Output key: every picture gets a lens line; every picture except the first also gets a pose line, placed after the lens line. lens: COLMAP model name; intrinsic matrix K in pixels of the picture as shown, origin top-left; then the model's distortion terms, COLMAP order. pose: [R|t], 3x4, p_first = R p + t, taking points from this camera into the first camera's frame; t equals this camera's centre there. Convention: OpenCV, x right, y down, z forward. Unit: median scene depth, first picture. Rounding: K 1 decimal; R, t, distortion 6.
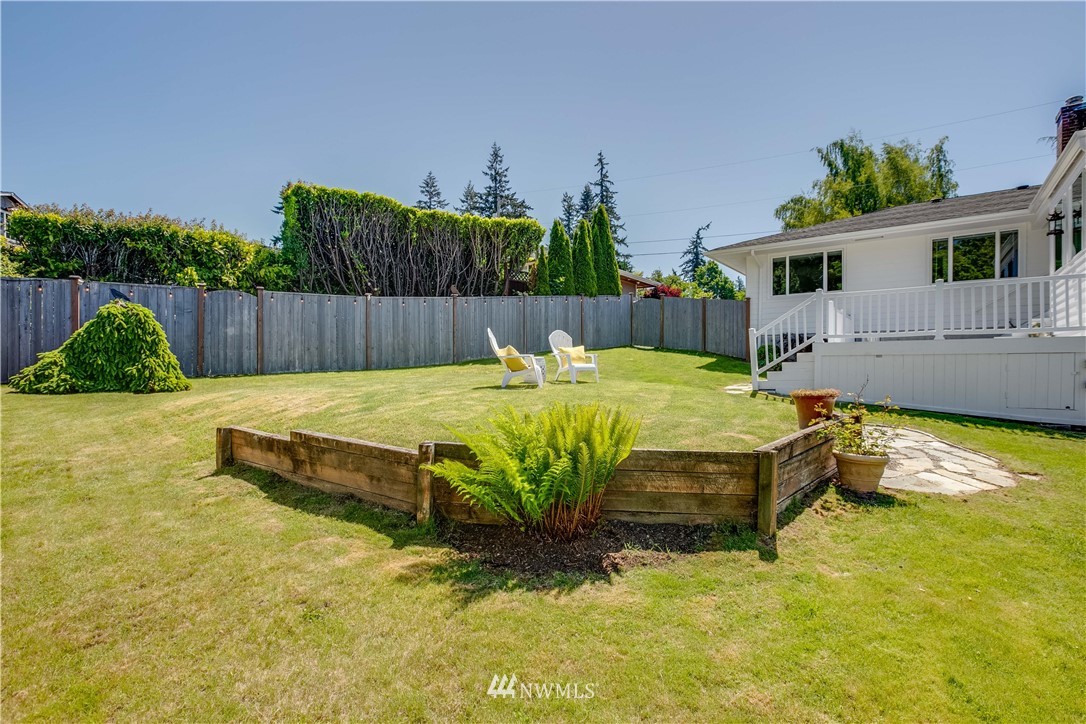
lens RADIAL K [[491.2, 0, 508.3], [0, 491.2, 359.7], [0, 0, 1]] dist [-0.000853, -0.000027]
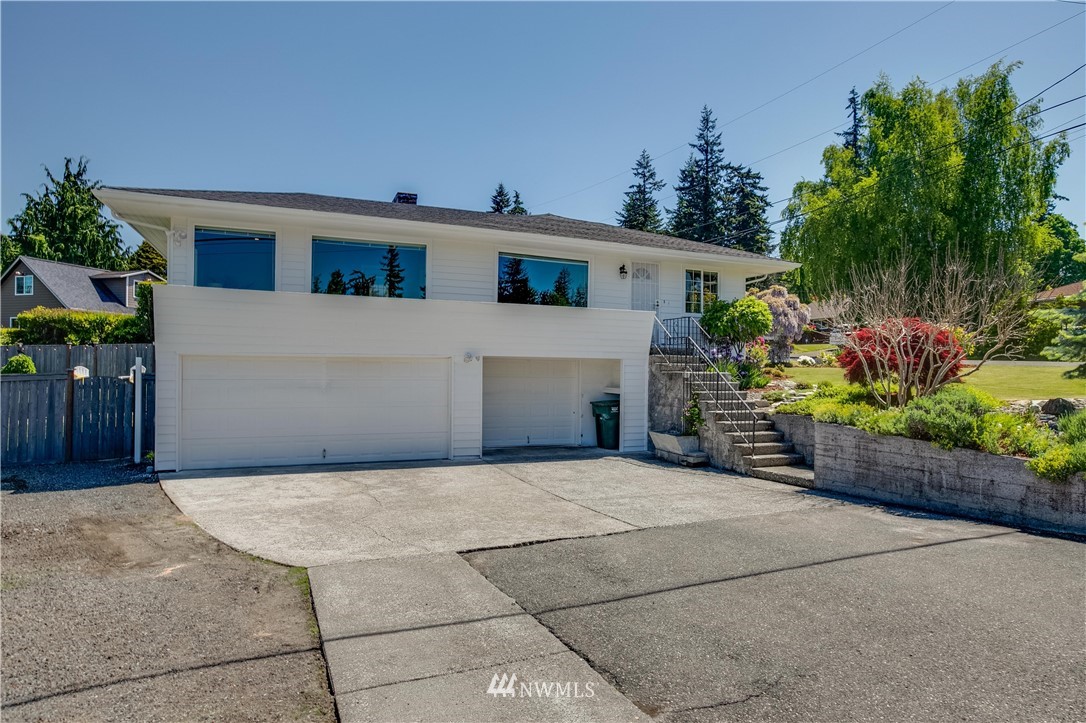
lens RADIAL K [[618.3, 0, 549.0], [0, 618.3, 375.4], [0, 0, 1]] dist [-0.013469, 0.002534]
pose [[0.887218, 0.006802, -0.461300, 1.764902], [-0.001078, 0.999919, 0.012669, -0.032783], [0.461349, -0.010743, 0.887154, -0.313067]]
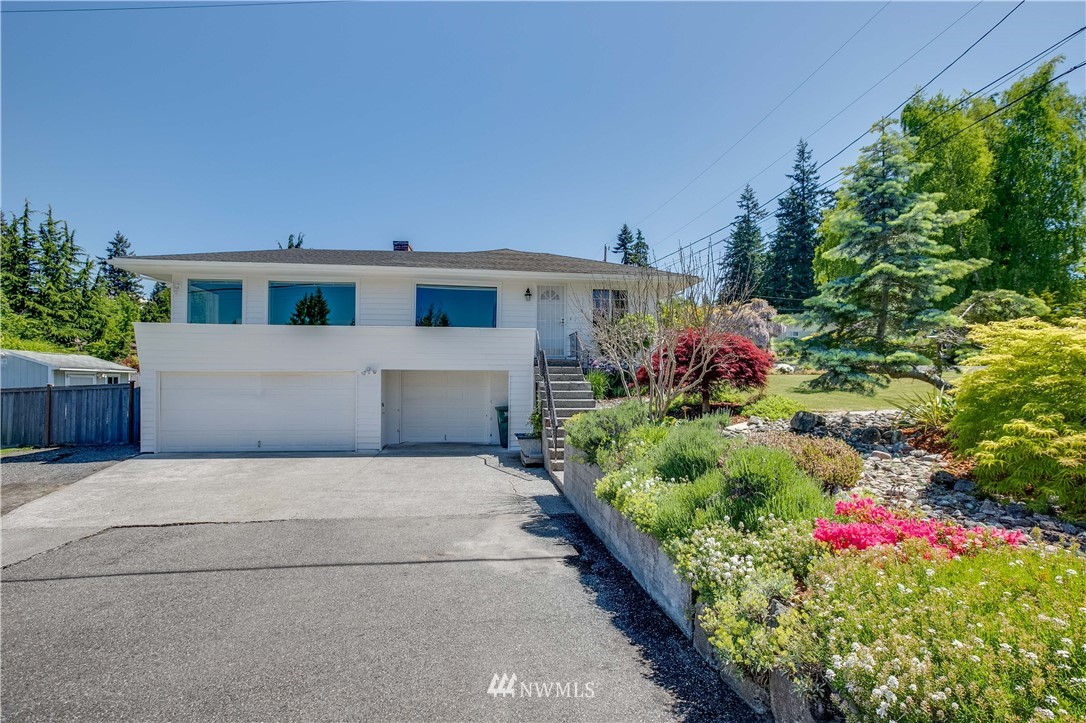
lens RADIAL K [[497.5, 0, 543.8], [0, 497.5, 381.6], [0, 0, 1]] dist [-0.025602, 0.000897]
pose [[0.726225, 0.004966, -0.687439, 2.067860], [0.006011, 0.999890, 0.013573, -0.037268], [0.687430, -0.013989, 0.726115, -0.029750]]
